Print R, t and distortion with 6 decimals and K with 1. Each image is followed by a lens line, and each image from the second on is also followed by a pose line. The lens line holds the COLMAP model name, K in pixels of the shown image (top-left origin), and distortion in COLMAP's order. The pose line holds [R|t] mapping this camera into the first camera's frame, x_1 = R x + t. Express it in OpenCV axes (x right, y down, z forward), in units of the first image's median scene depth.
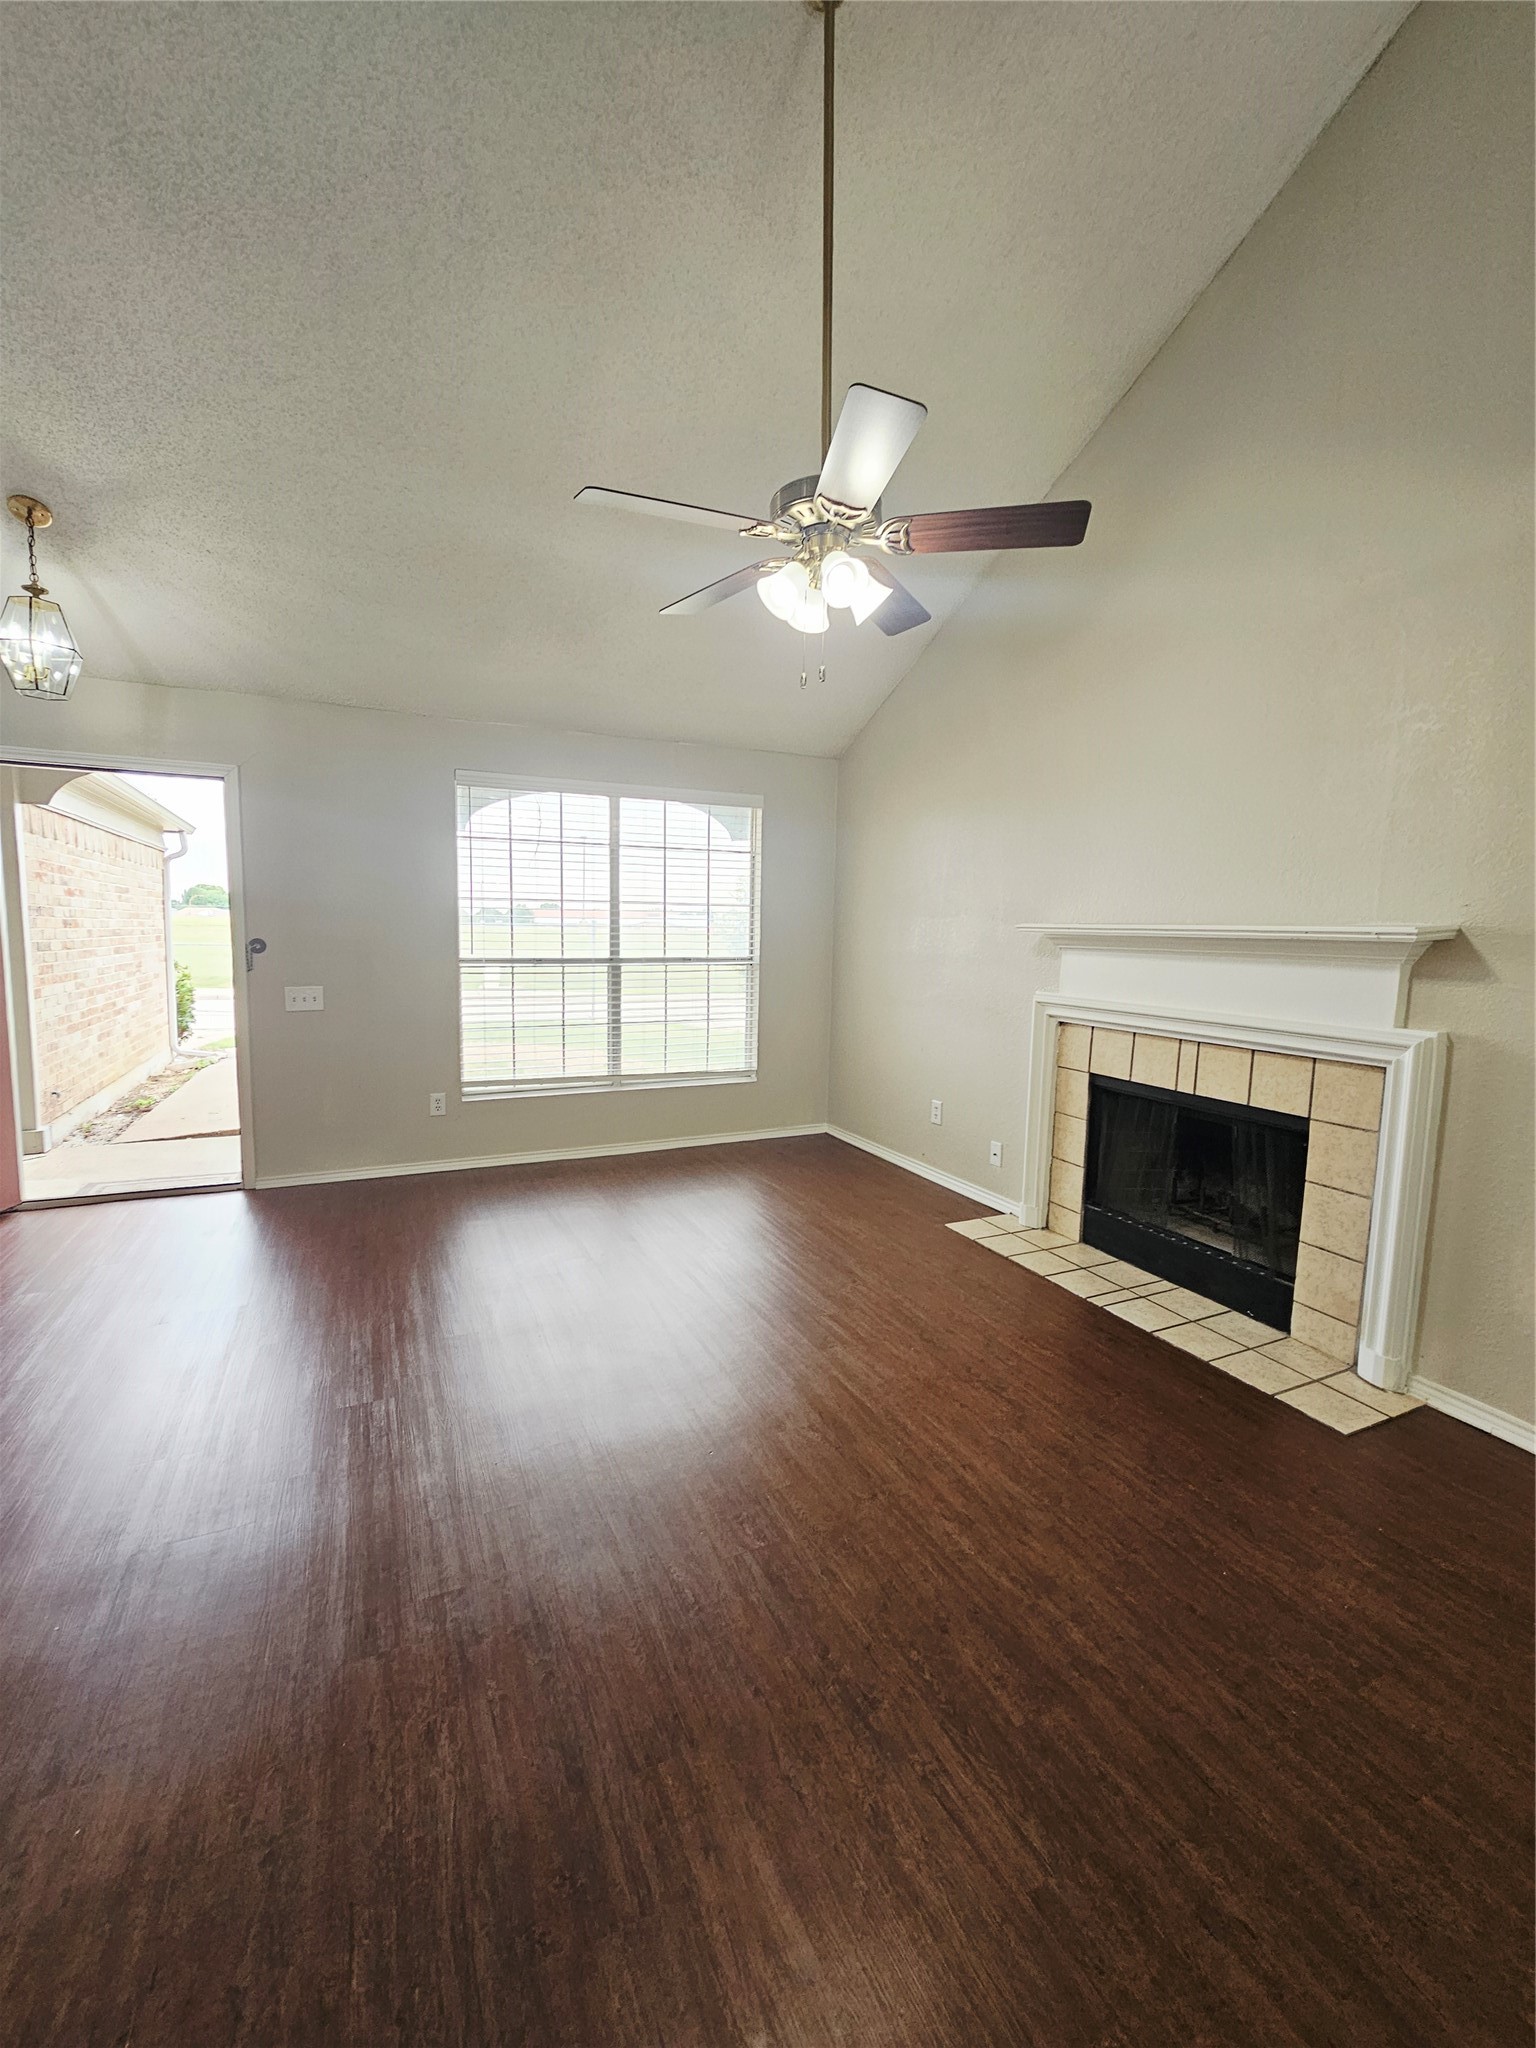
lens RADIAL K [[840.5, 0, 748.8], [0, 840.5, 1022.2], [0, 0, 1]] dist [-0.001292, 0.000420]
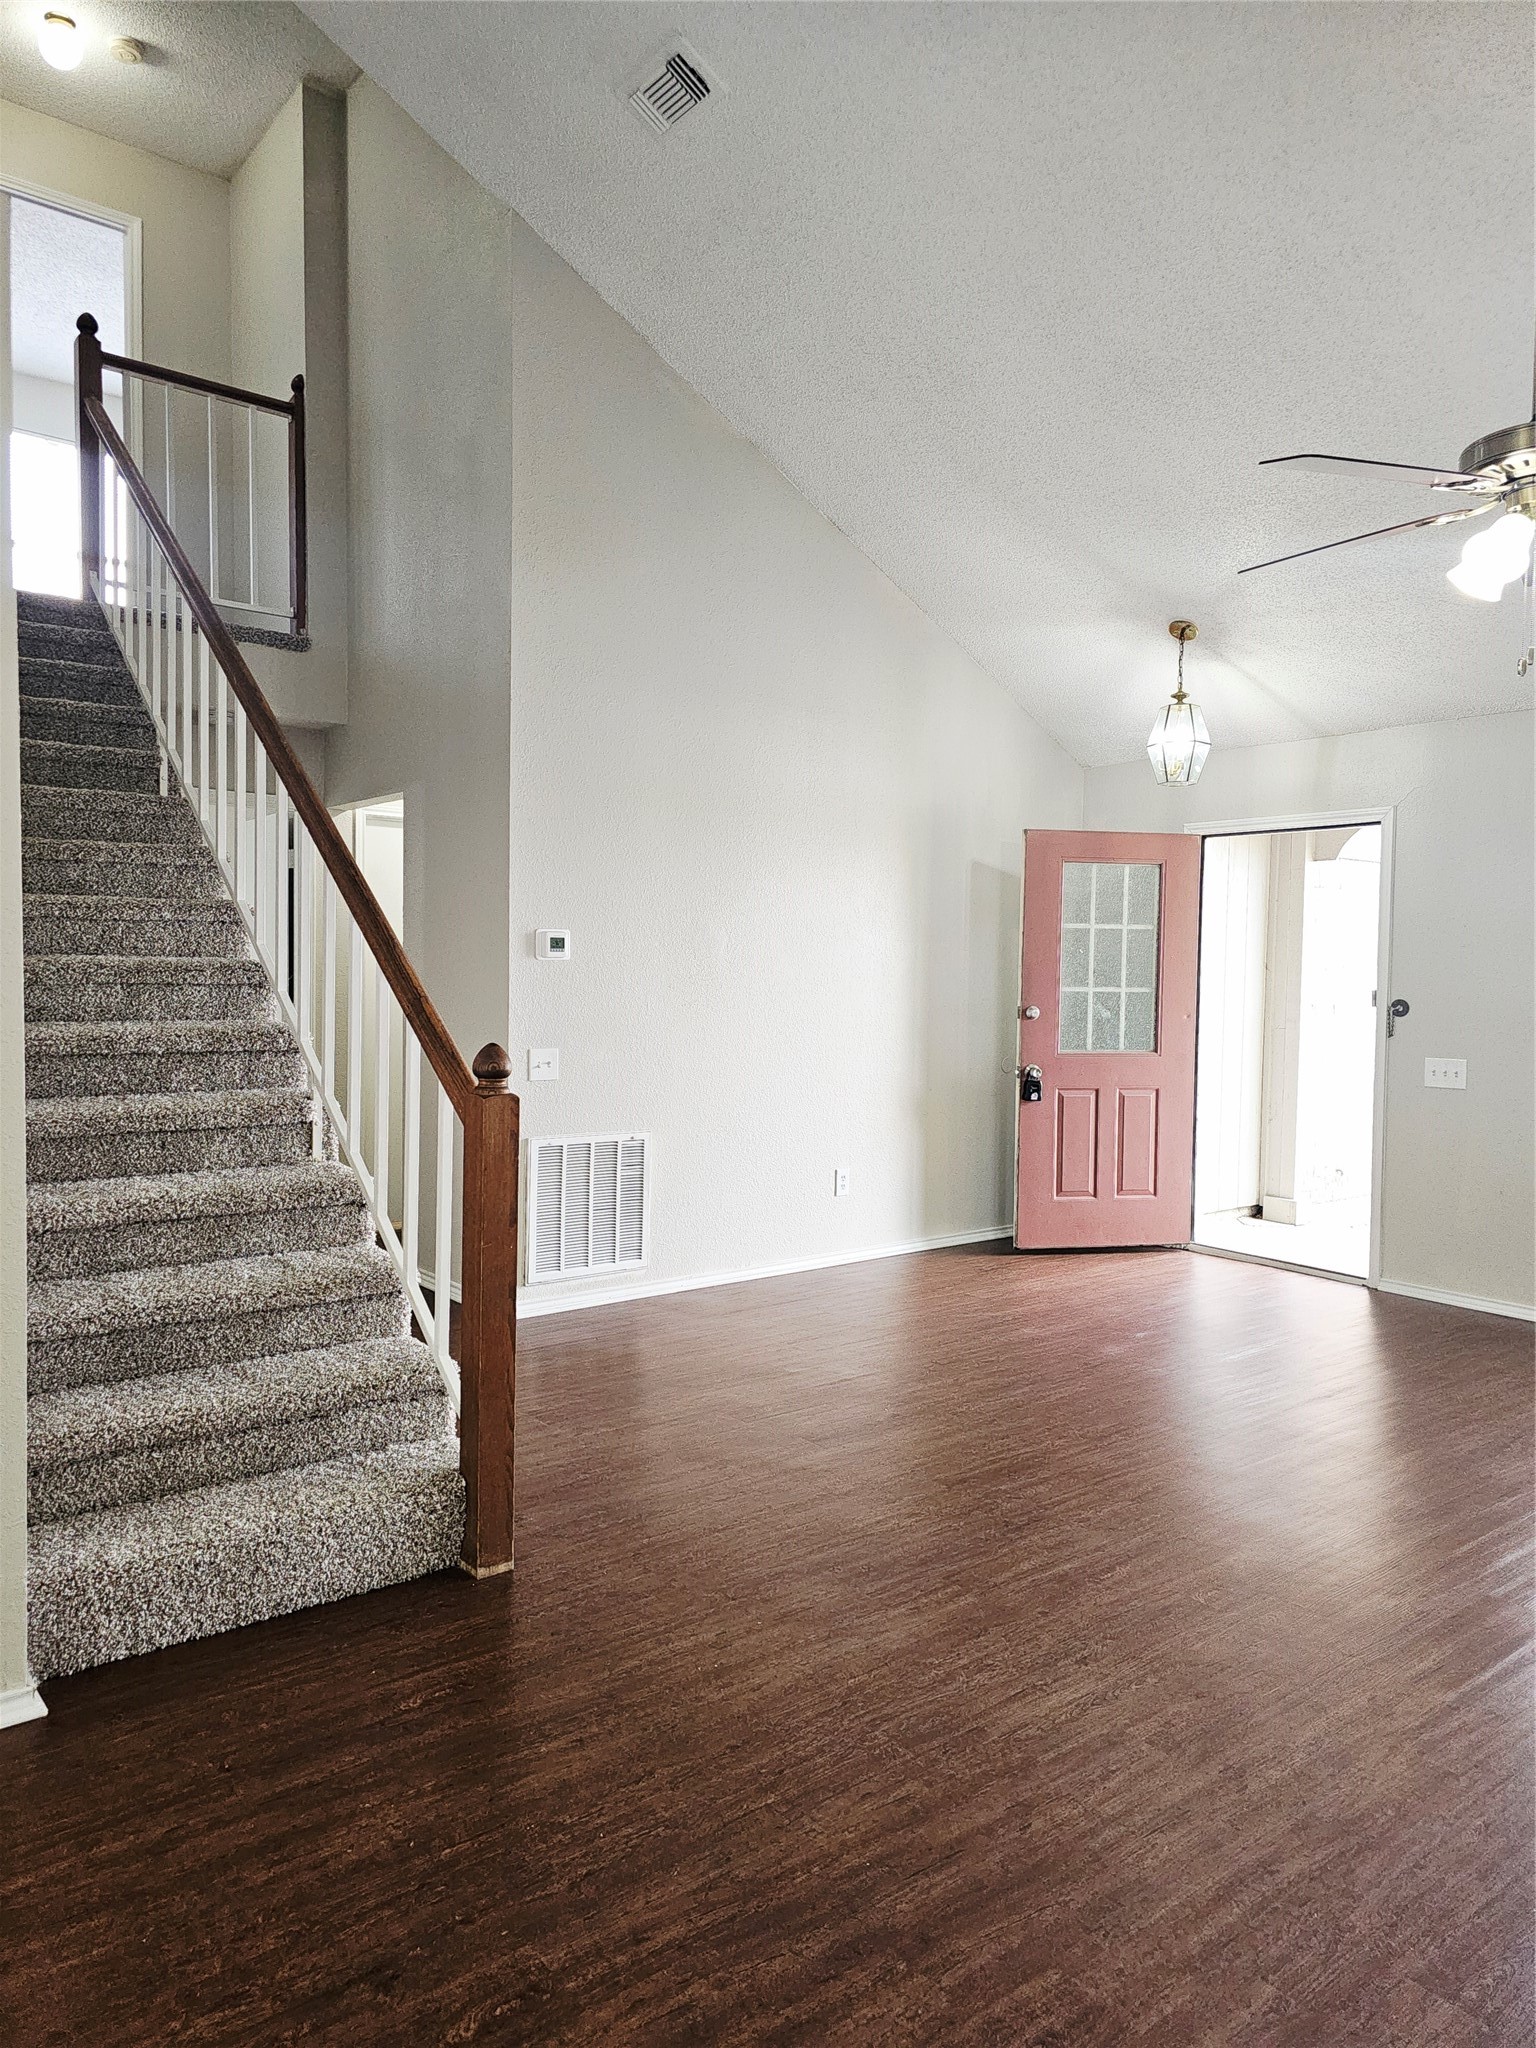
lens RADIAL K [[1371.9, 0, 757.0], [0, 1371.9, 1021.4], [0, 0, 1]] dist [0.061442, -0.050382]
pose [[0.246001, 0.024144, -0.968969, 0.735193], [-0.117752, 0.993030, -0.005151, 0.009568], [0.962091, 0.115365, 0.247129, 0.011390]]
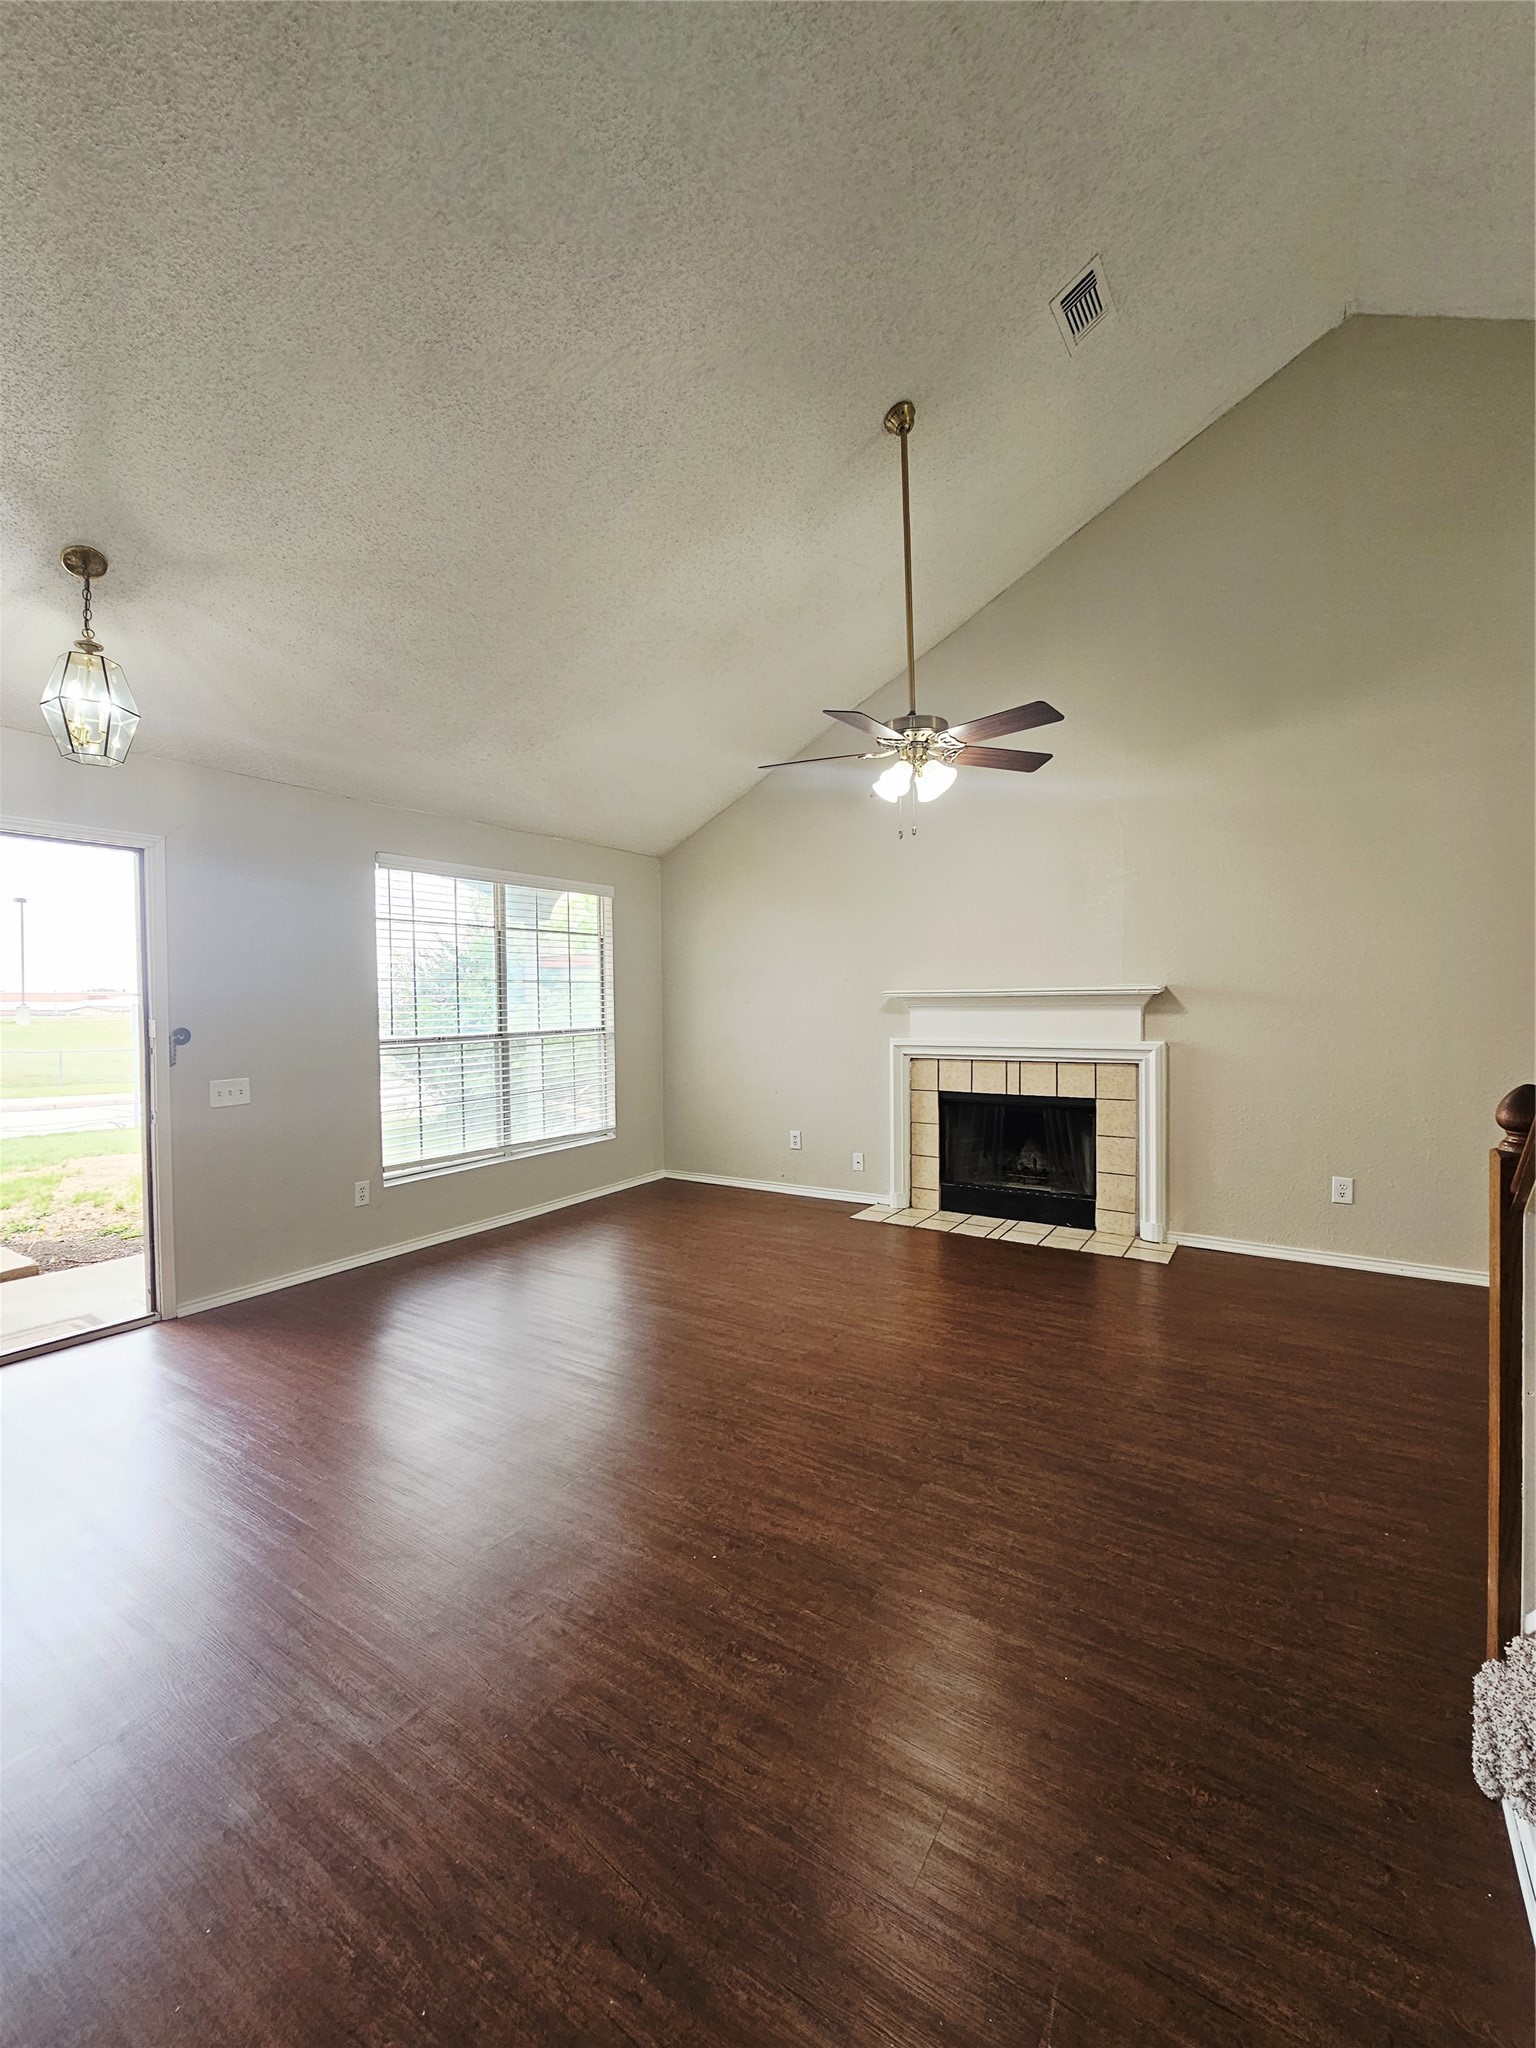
lens RADIAL K [[840.5, 0, 751.0], [0, 840.5, 1030.0], [0, 0, 1]] dist [-0.001292, 0.000420]
pose [[0.850396, -0.048530, 0.523901, -0.620923], [0.088584, 0.994729, -0.051646, 0.001468], [-0.518633, 0.090329, 0.850212, -0.077800]]
